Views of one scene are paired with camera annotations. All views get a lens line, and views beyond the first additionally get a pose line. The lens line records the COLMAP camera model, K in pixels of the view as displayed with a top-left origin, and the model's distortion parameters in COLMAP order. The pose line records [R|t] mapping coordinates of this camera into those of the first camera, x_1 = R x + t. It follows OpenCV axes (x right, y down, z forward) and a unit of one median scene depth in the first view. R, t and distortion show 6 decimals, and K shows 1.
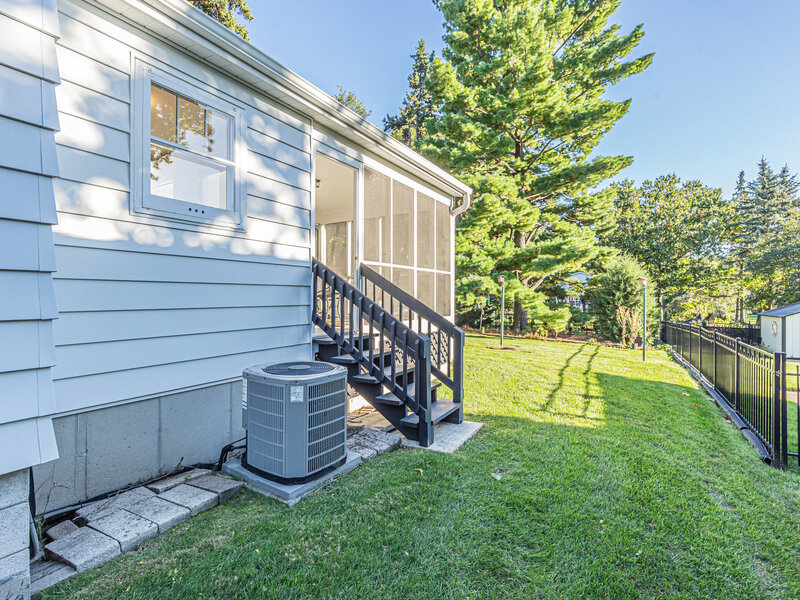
lens RADIAL K [[387.4, 0, 400.0], [0, 387.4, 300.0], [0, 0, 1]] dist [-0.000714, -0.000068]
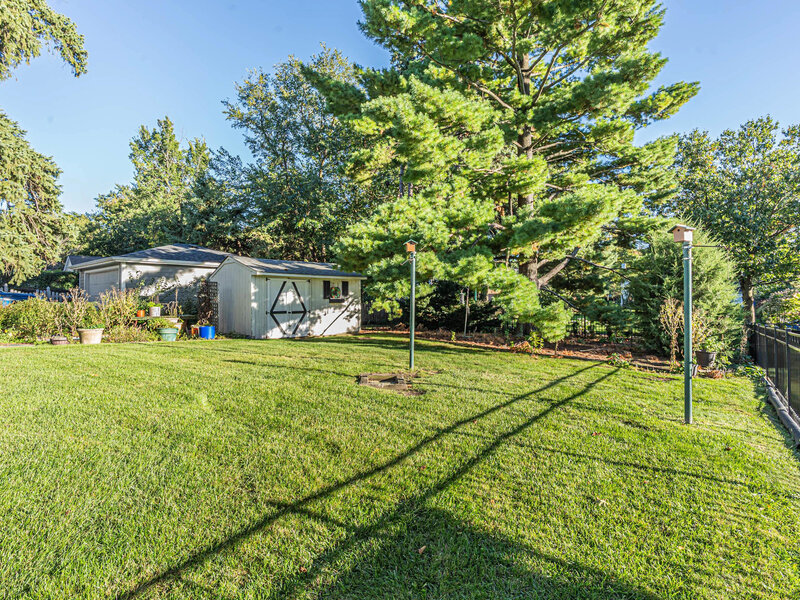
lens RADIAL K [[387.5, 0, 402.6], [0, 387.5, 294.6], [0, 0, 1]] dist [-0.002863, -0.000543]
pose [[0.988989, -0.004729, -0.147911, 0.219277], [0.002927, 0.999919, -0.012403, 0.013062], [0.147957, 0.011834, 0.988923, 0.304497]]
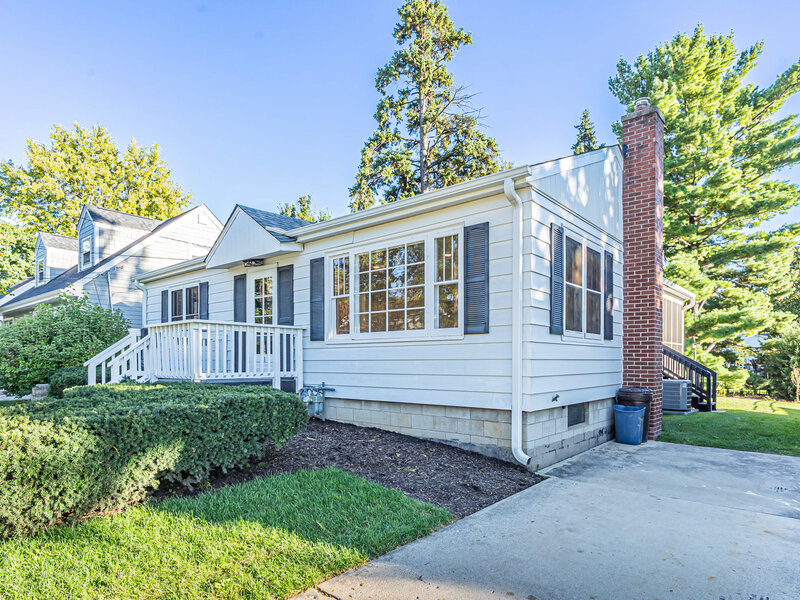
lens RADIAL K [[484.8, 0, 419.0], [0, 484.8, 369.3], [0, 0, 1]] dist [-0.003075, 0.001394]
pose [[0.988860, 0.006418, -0.148709, -0.276528], [-0.005319, 0.999956, 0.007788, 0.011547], [0.148752, -0.006910, 0.988850, -0.506195]]
